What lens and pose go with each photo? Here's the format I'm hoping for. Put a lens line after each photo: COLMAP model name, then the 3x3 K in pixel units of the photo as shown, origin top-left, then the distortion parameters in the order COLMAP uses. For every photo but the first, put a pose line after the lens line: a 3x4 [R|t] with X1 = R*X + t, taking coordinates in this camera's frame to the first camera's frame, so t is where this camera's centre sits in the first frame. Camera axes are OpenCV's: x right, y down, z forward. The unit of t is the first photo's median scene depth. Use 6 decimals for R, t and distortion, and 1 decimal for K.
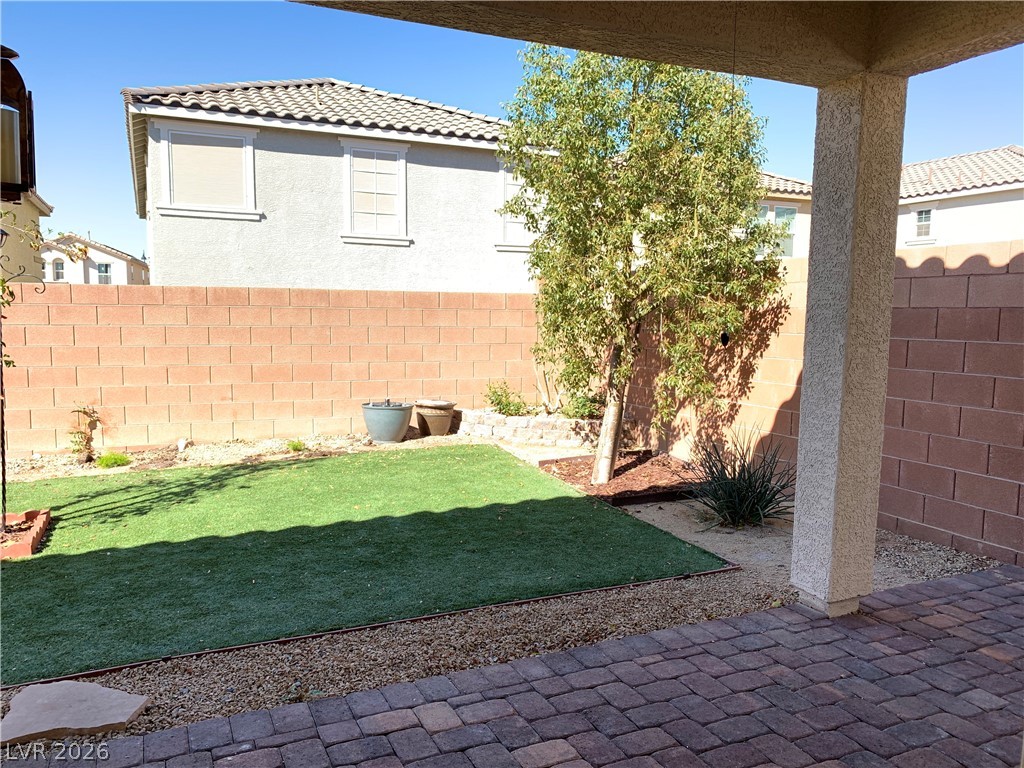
lens RADIAL K [[784.2, 0, 509.6], [0, 784.2, 385.1], [0, 0, 1]] dist [0.030984, -0.022116]
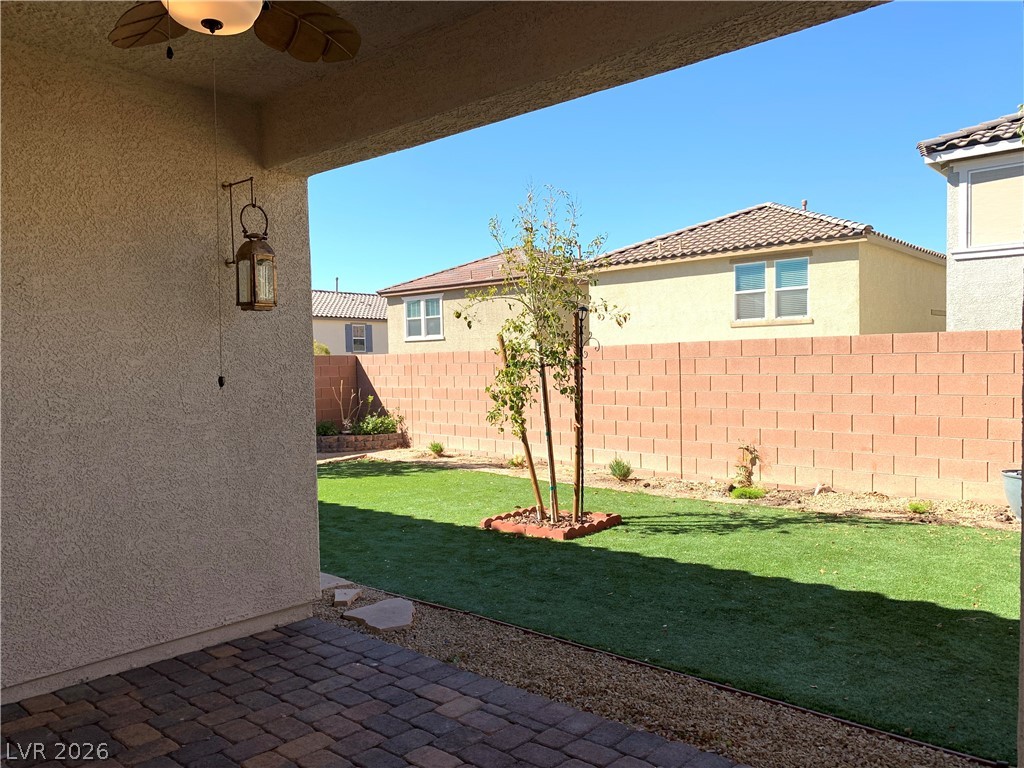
lens RADIAL K [[784.2, 0, 510.4], [0, 784.2, 383.9], [0, 0, 1]] dist [0.030984, -0.022116]
pose [[0.405971, 0.007757, -0.913853, 0.683987], [-0.067717, 0.997470, -0.021616, -0.023945], [0.911374, 0.070659, 0.405469, 0.386063]]
